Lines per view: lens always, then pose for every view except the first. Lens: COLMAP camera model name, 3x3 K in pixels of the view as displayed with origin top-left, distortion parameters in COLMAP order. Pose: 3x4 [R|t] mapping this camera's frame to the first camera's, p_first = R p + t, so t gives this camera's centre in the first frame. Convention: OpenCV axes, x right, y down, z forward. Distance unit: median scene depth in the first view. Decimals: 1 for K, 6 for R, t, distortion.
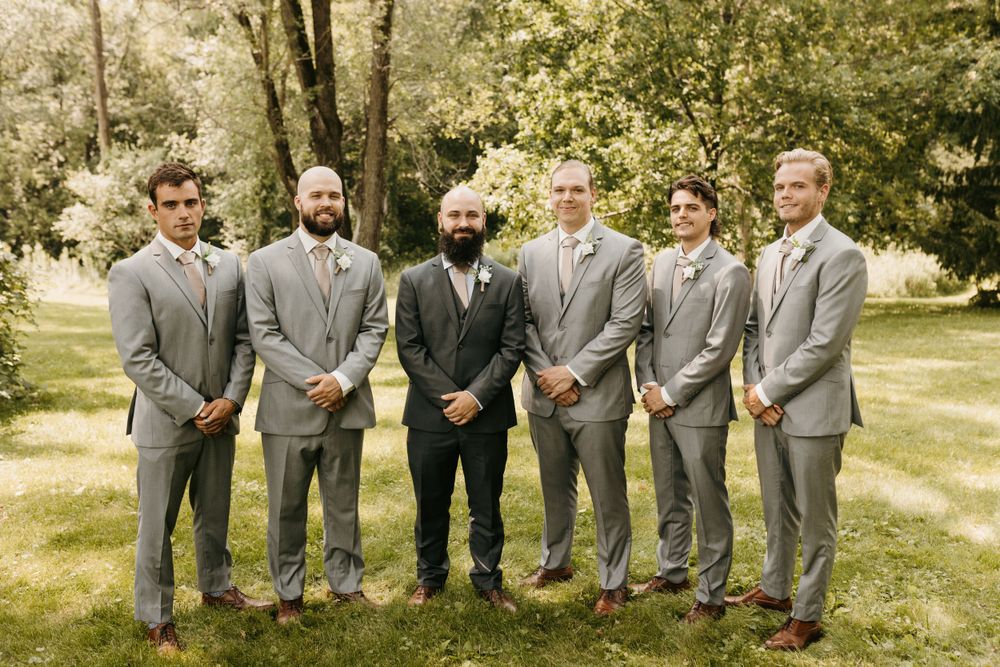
lens RADIAL K [[947.8, 0, 515.4], [0, 947.8, 330.2], [0, 0, 1]] dist [0.001798, 0.009002]
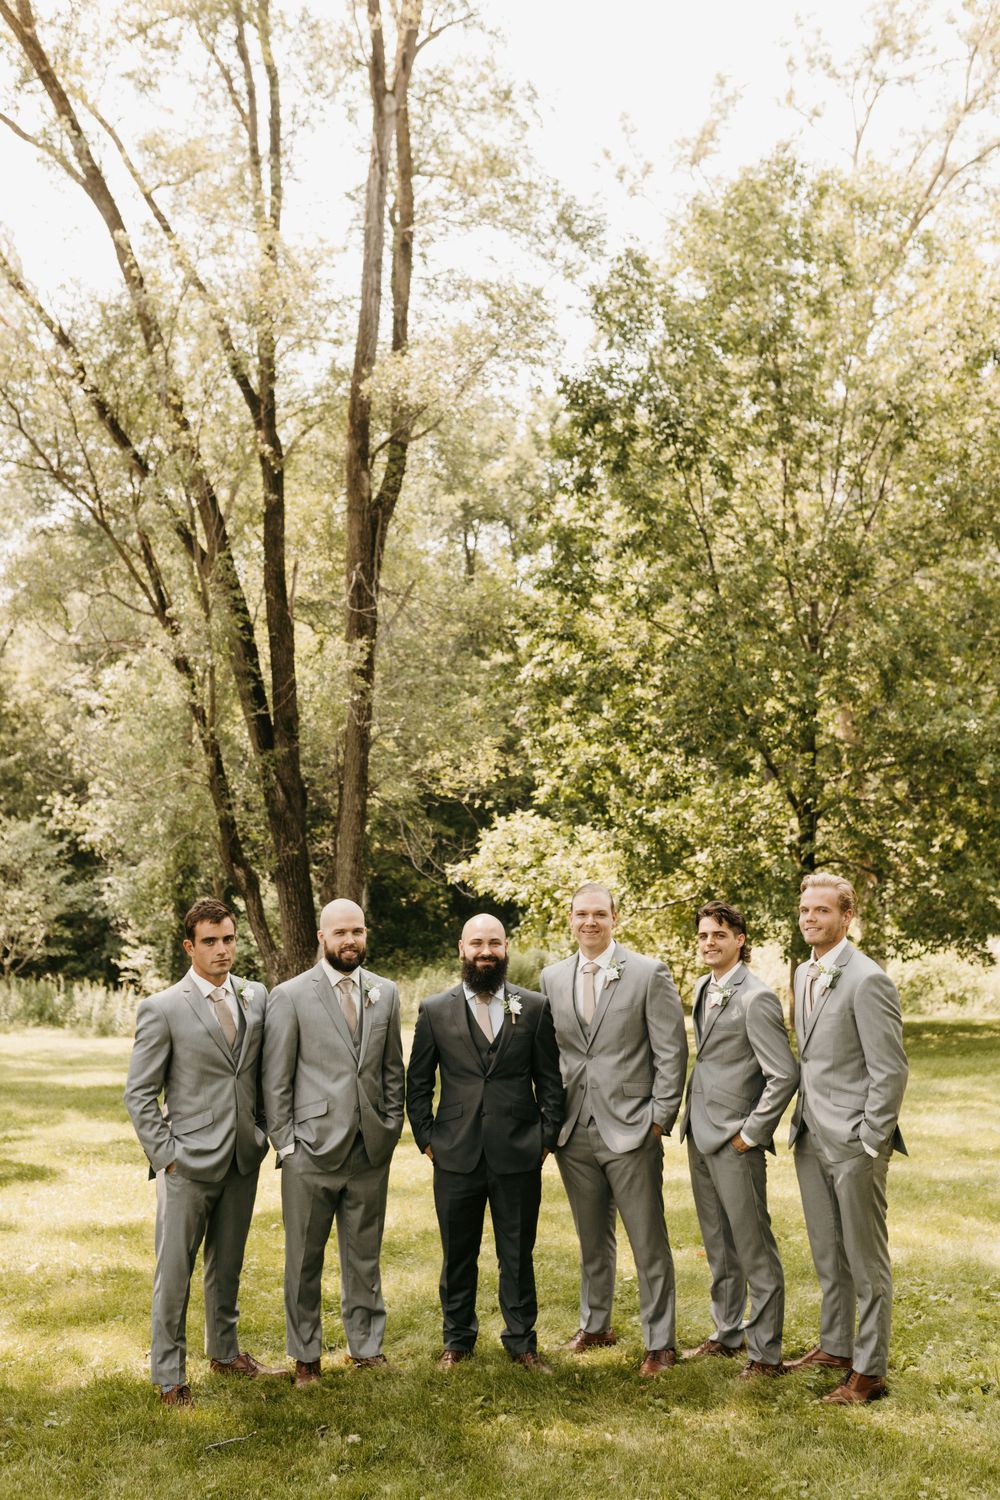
lens RADIAL K [[1417.0, 0, 518.3], [0, 1417.0, 772.4], [0, 0, 1]] dist [0.012100, -0.007843]
pose [[0.999694, -0.021723, -0.011826, -0.000947], [0.018813, 0.978249, -0.206579, 0.002322], [0.016056, 0.206293, 0.978359, -0.104312]]
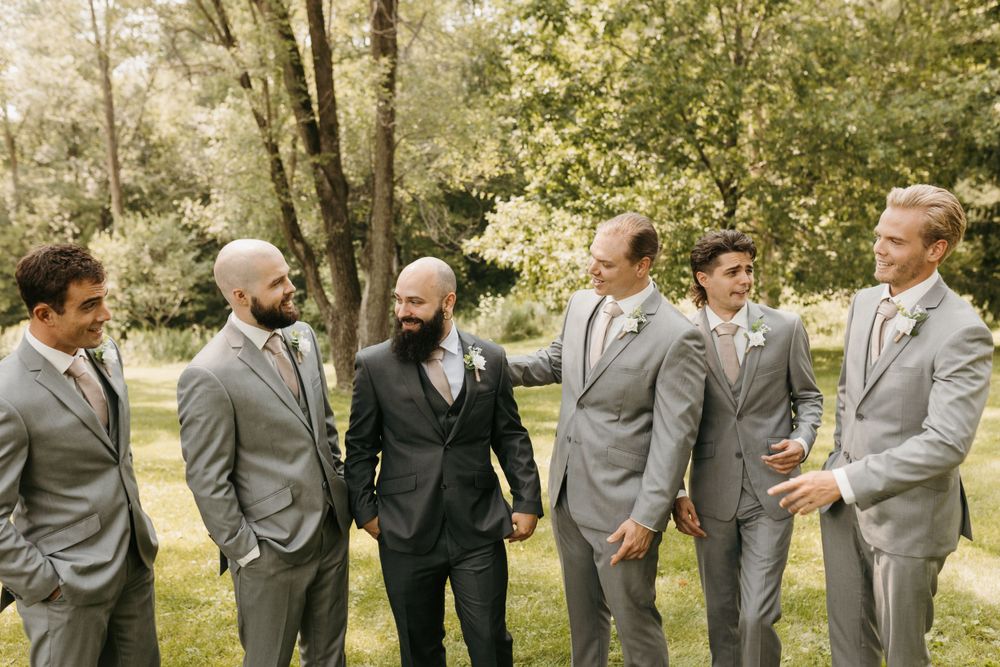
lens RADIAL K [[944.7, 0, 507.2], [0, 944.7, 333.7], [0, 0, 1]] dist [0.012100, -0.007843]
pose [[0.998971, -0.037692, -0.025225, -0.000909], [0.036347, 0.997996, -0.051791, -0.008195], [0.027126, 0.050821, 0.998339, 0.043020]]
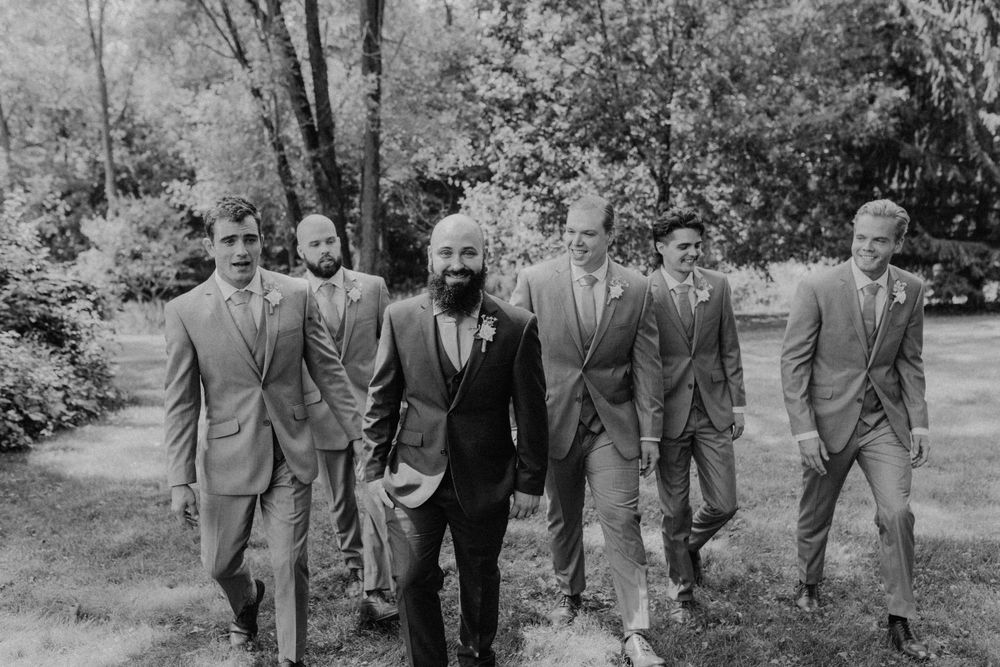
lens RADIAL K [[944.4, 0, 515.5], [0, 944.4, 331.1], [0, 0, 1]] dist [0.014952, -0.011227]
pose [[0.999185, -0.039307, 0.009176, 0.015620], [0.039553, 0.998812, -0.028456, 0.017765], [-0.008047, 0.028796, 0.999553, -0.172894]]
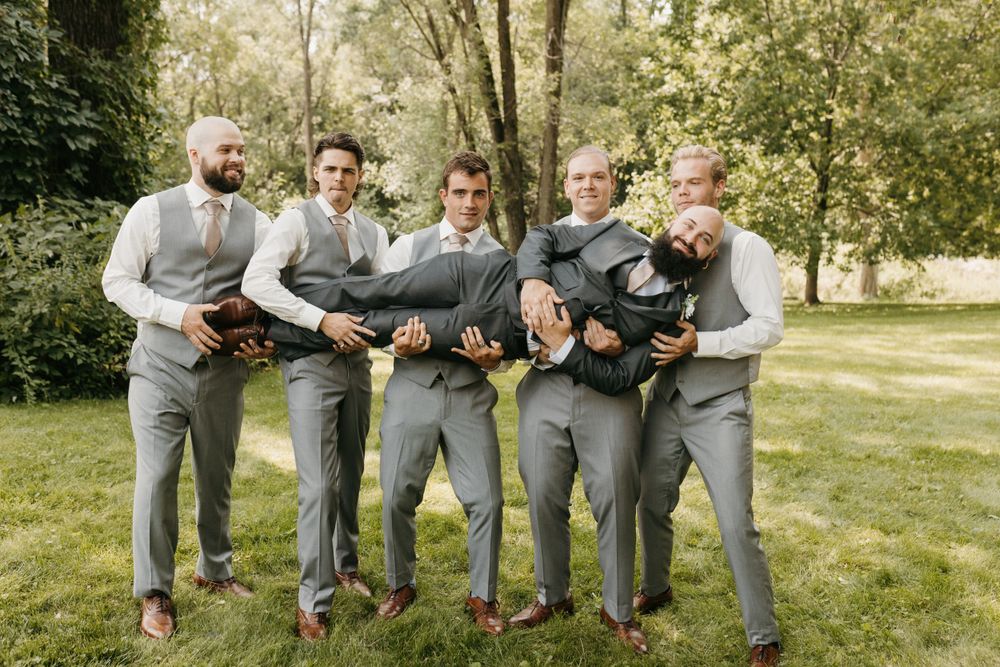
lens RADIAL K [[947.8, 0, 515.4], [0, 947.8, 330.2], [0, 0, 1]] dist [0.001798, 0.009002]
pose [[0.987318, 0.006161, -0.158633, 0.019910], [-0.008899, 0.999823, -0.016558, 0.038884], [0.158503, 0.017760, 0.987199, -0.311683]]
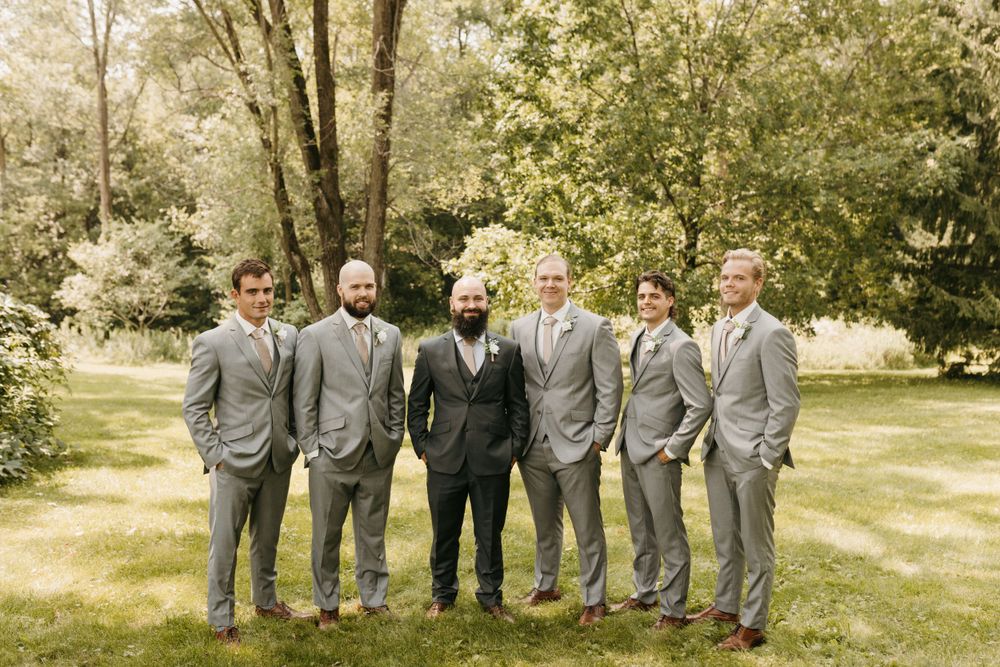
lens RADIAL K [[944.7, 0, 507.2], [0, 944.7, 333.7], [0, 0, 1]] dist [0.012100, -0.007843]
pose [[0.999970, 0.005130, 0.005758, -0.003913], [-0.004710, 0.997490, -0.070656, 0.002899], [-0.006106, 0.070626, 0.997484, -0.053434]]
